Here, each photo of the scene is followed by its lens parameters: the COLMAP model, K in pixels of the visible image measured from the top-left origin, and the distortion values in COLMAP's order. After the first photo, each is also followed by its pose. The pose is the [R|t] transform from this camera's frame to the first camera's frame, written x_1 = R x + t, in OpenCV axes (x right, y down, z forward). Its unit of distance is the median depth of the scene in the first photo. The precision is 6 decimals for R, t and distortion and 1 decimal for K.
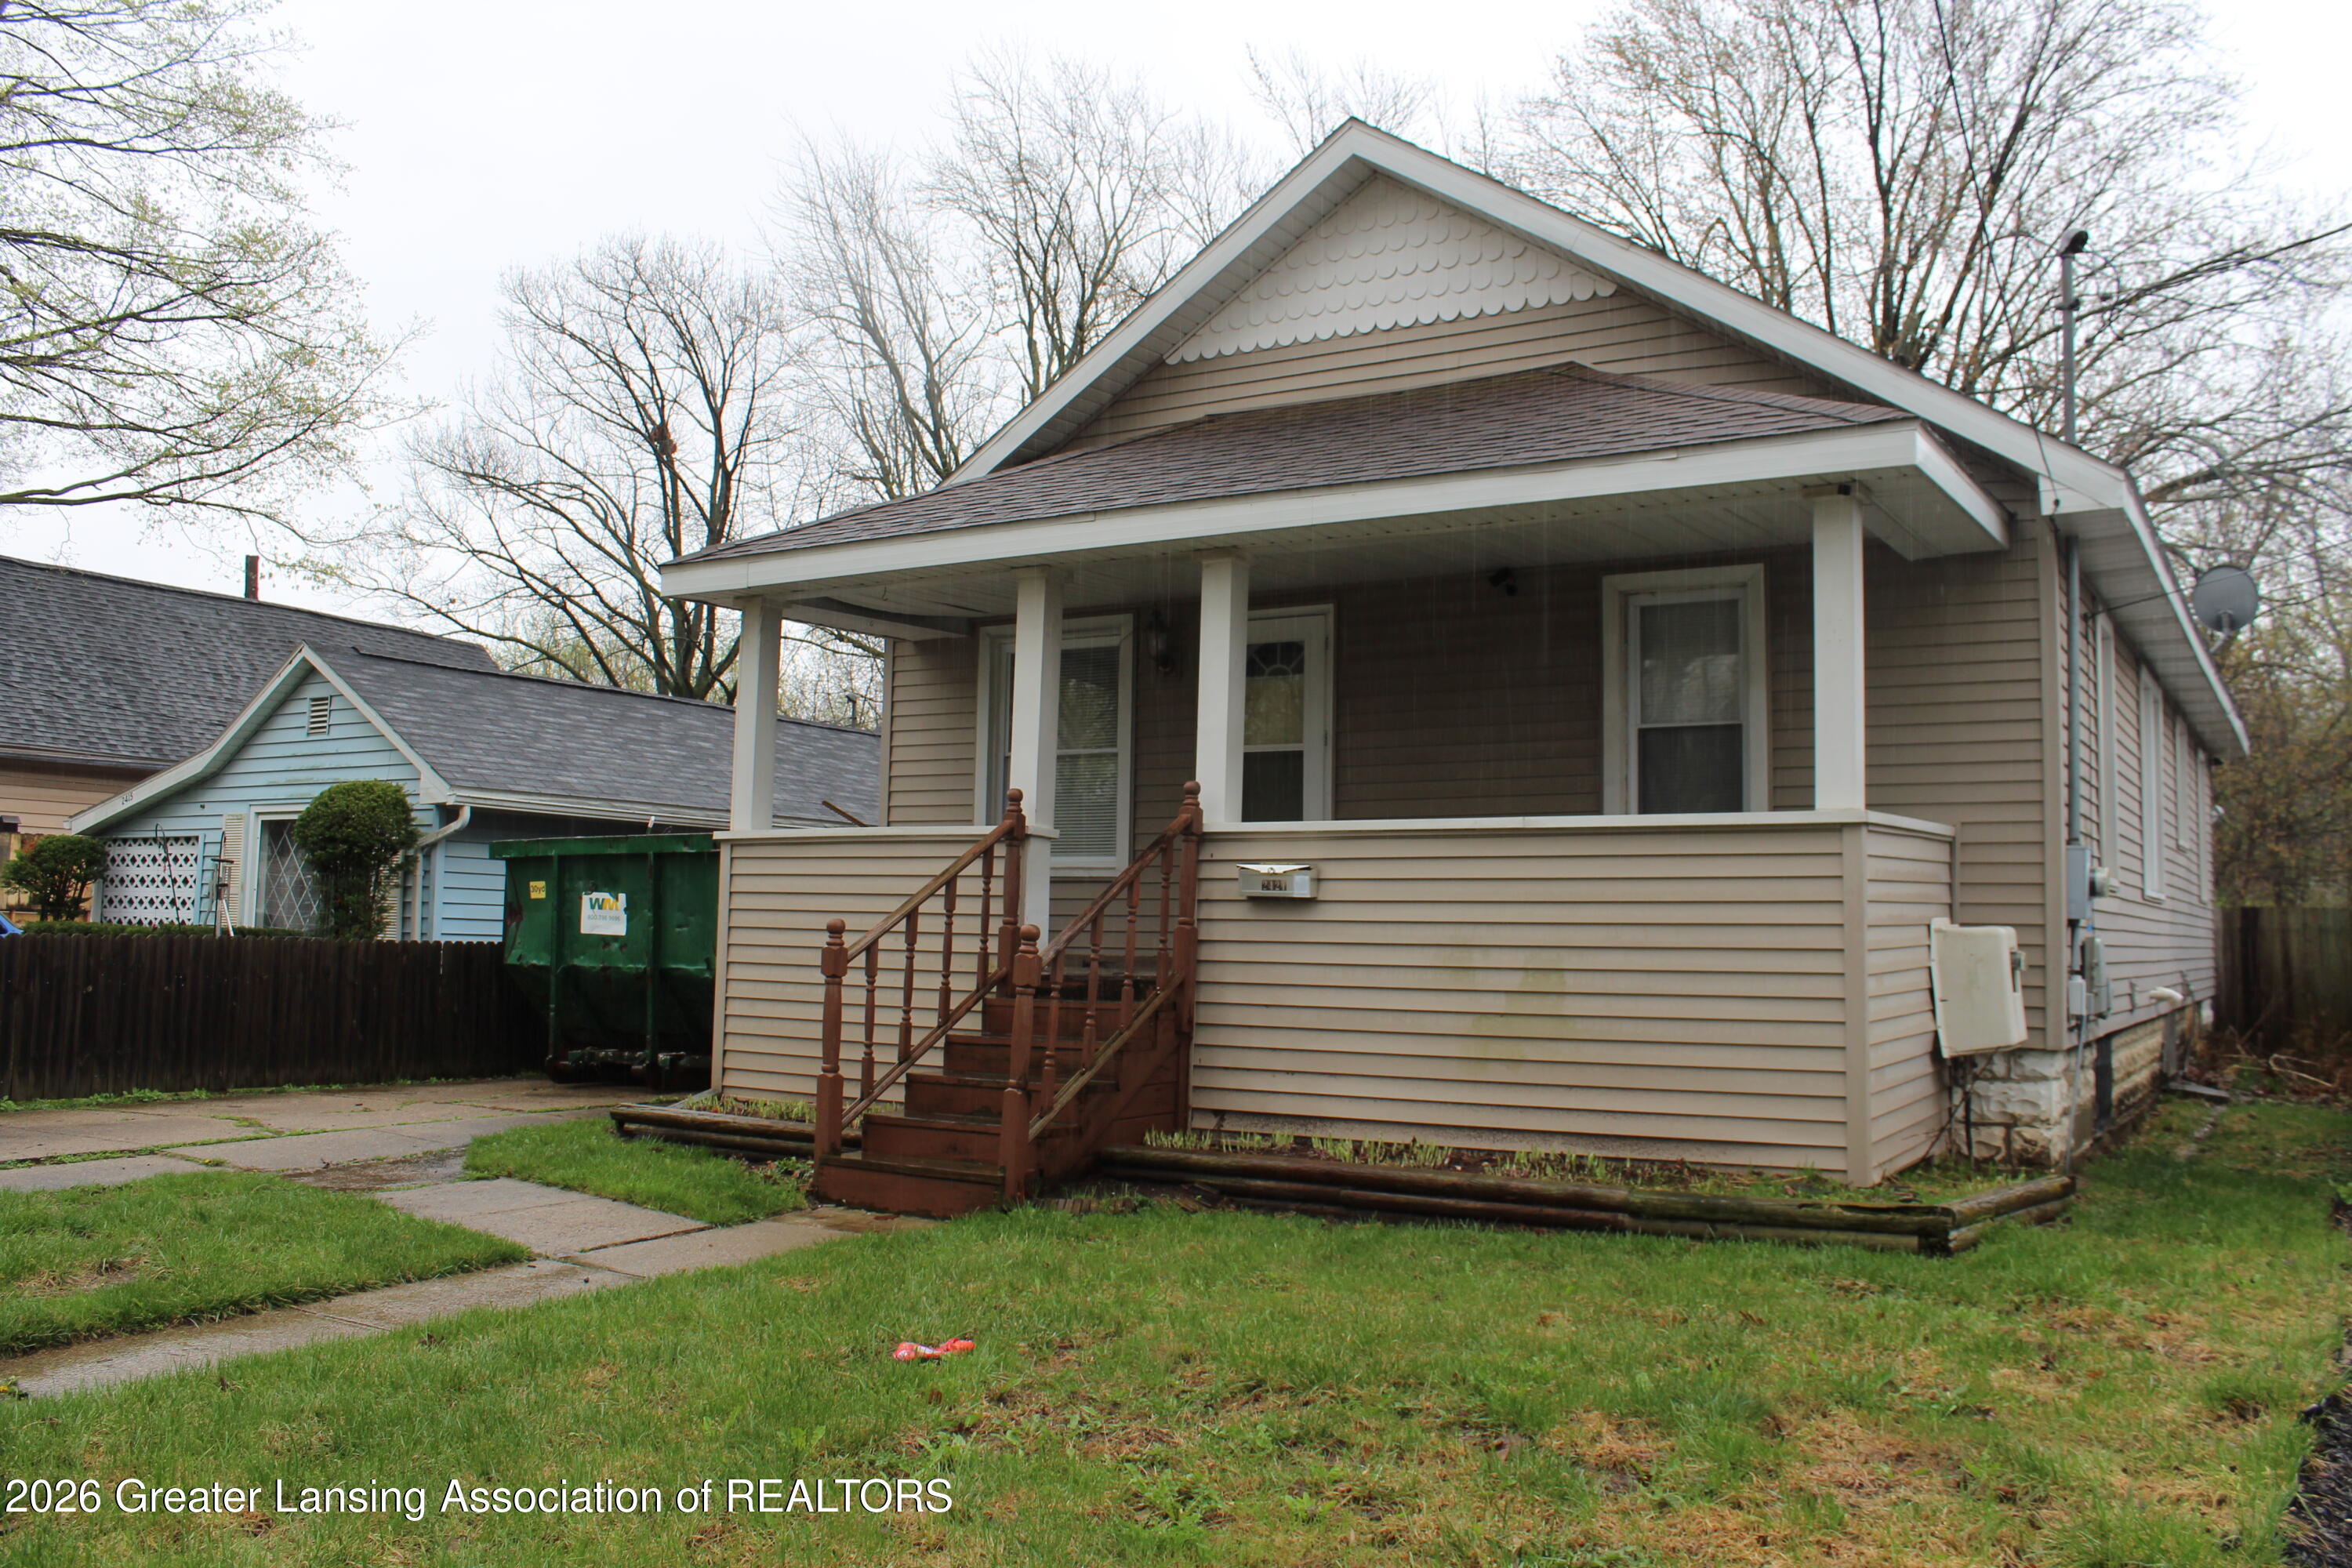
lens RADIAL K [[2004.0, 0, 1176.0], [0, 2004.0, 784.0], [0, 0, 1]] dist [-0.163339, 0.146307]
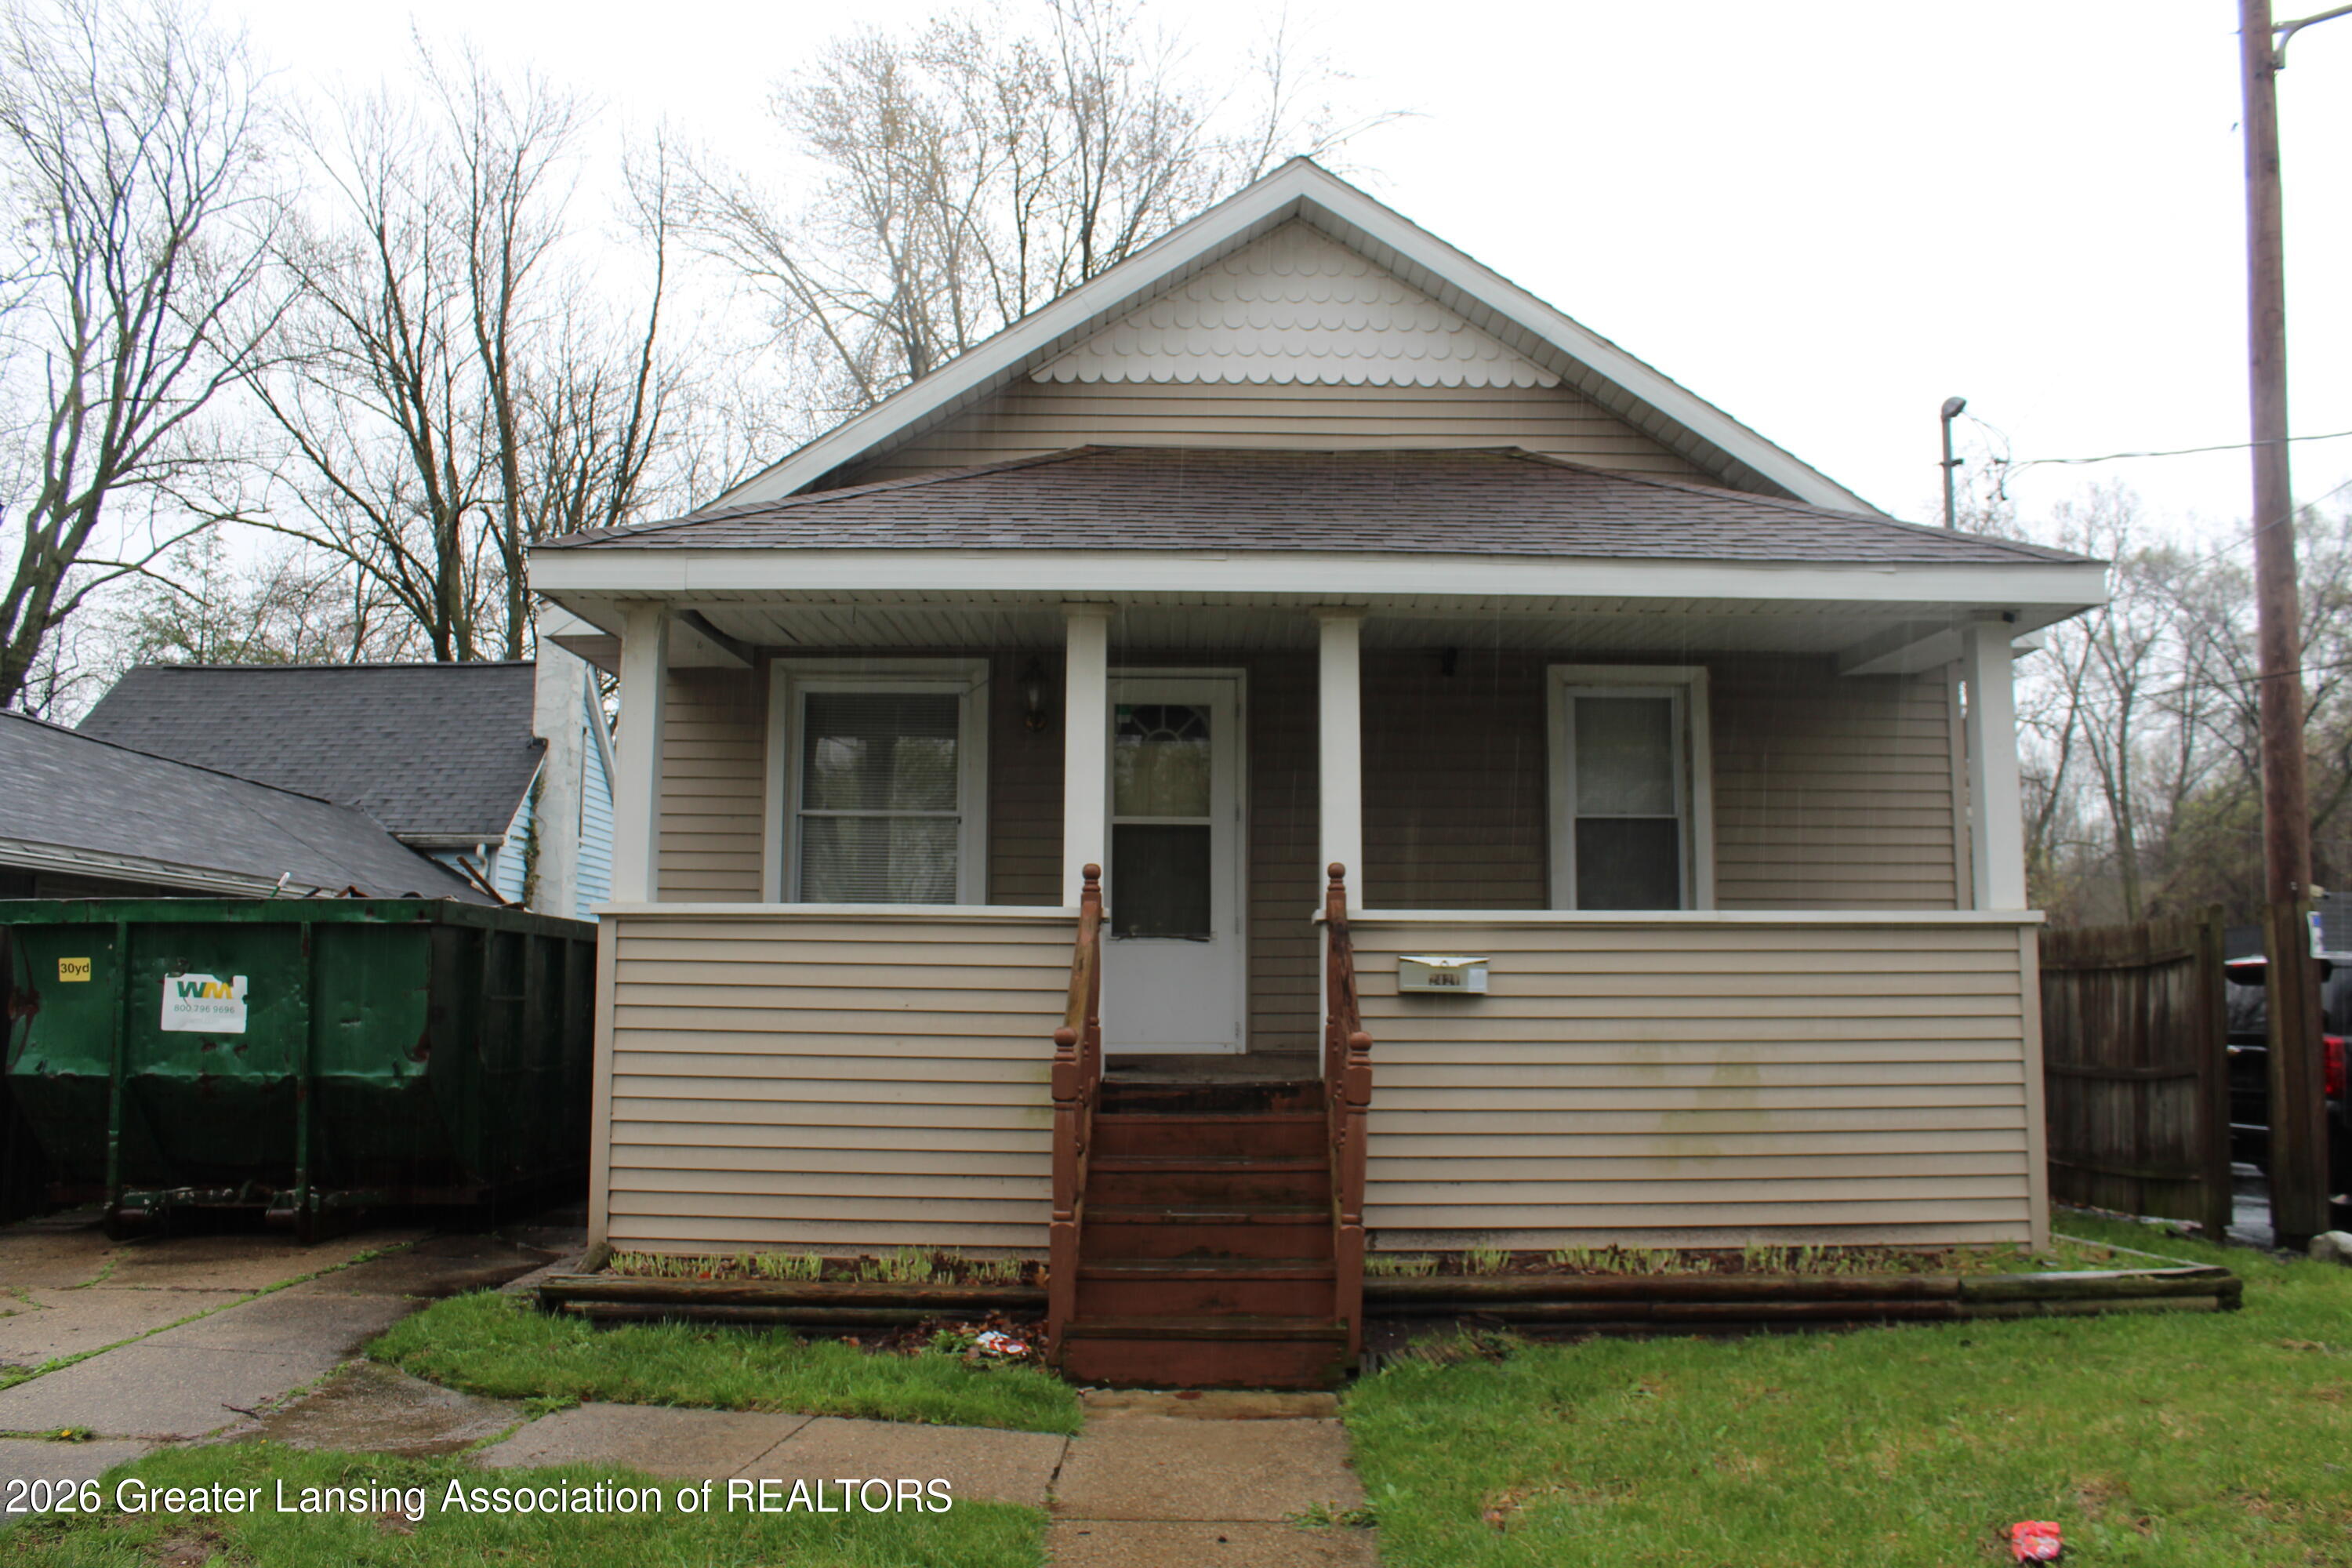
lens RADIAL K [[2004.0, 0, 1176.0], [0, 2004.0, 784.0], [0, 0, 1]] dist [-0.163339, 0.146307]
pose [[0.842246, 0.048354, 0.536921, -0.474728], [-0.032867, 0.998722, -0.038387, 0.000131], [-0.538091, 0.014685, 0.842759, 0.252163]]
